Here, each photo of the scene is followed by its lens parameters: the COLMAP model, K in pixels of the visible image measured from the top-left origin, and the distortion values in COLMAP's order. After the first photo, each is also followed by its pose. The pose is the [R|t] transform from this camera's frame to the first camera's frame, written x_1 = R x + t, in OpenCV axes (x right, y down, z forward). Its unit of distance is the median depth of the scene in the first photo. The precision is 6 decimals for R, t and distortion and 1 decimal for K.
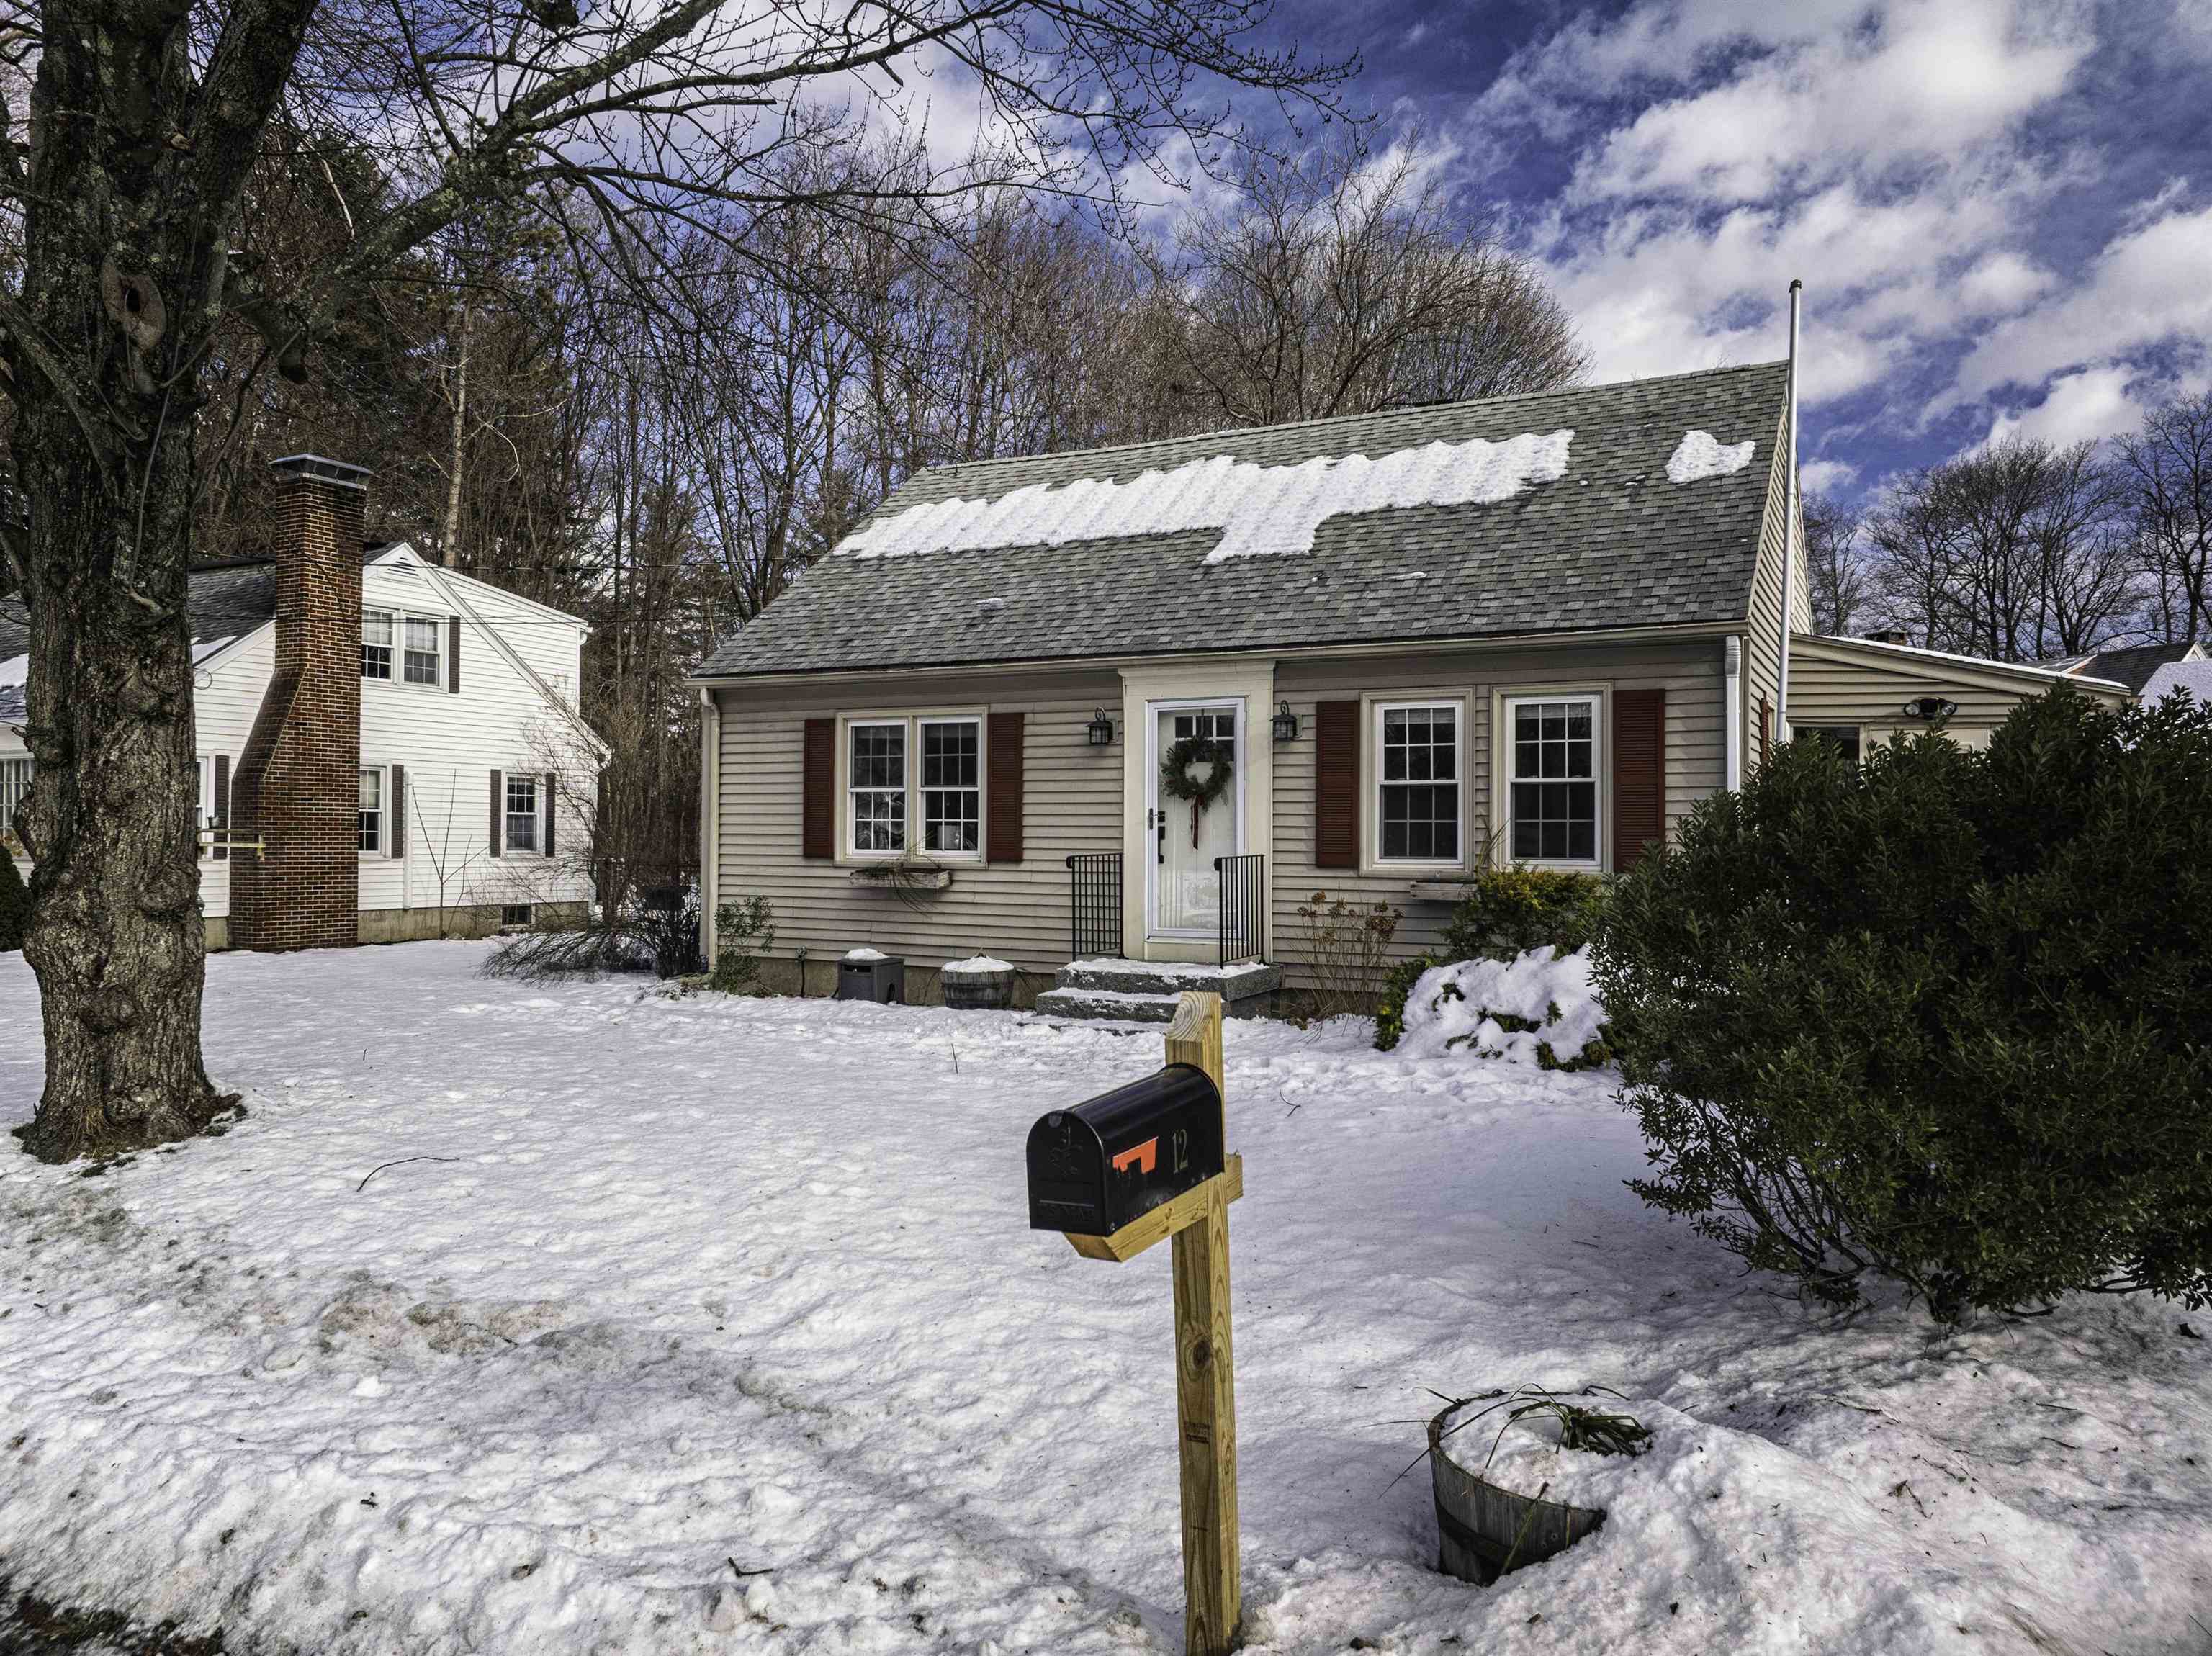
lens RADIAL K [[1566.8, 0, 1106.0], [0, 1566.8, 828.0], [0, 0, 1]] dist [-0.003693, -0.048569]
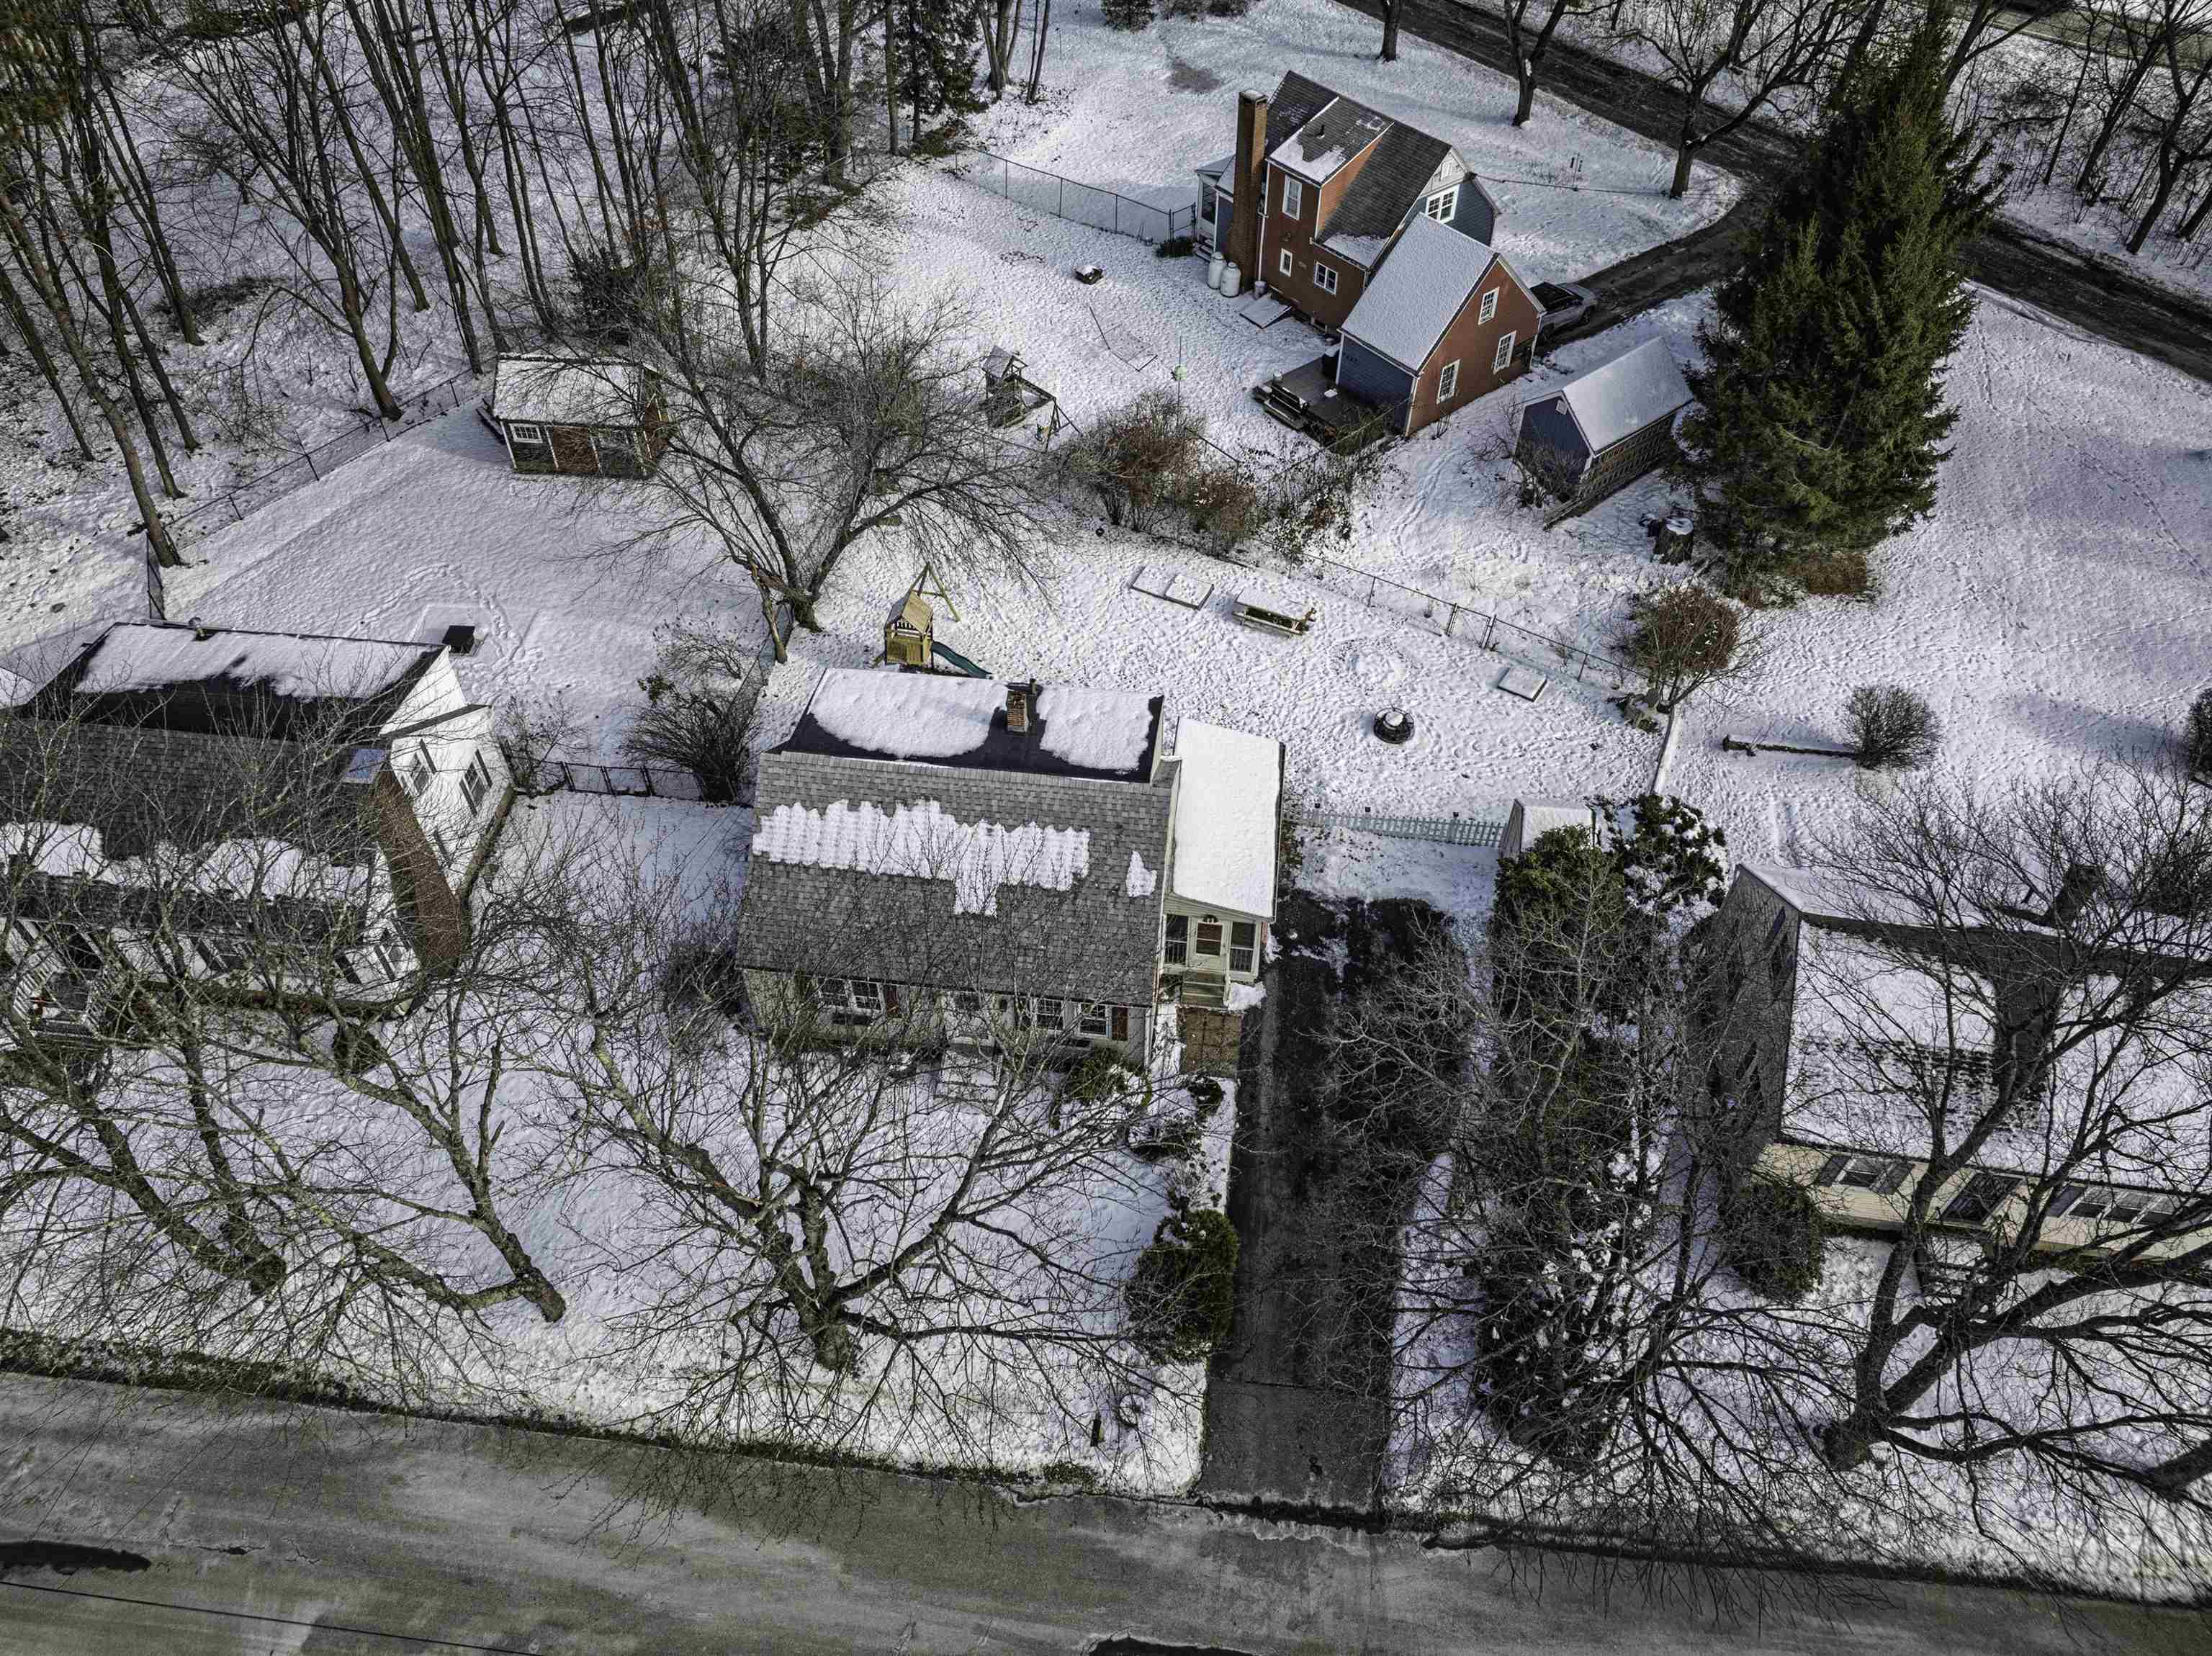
lens RADIAL K [[1562.6, 0, 1111.3], [0, 1562.6, 836.6], [0, 0, 1]] dist [-0.034426, 0.008737]
pose [[0.931375, -0.276700, 0.236594, -0.277410], [-0.000640, 0.648631, 0.761103, -2.298435], [-0.364060, -0.709024, 0.603942, -0.556325]]
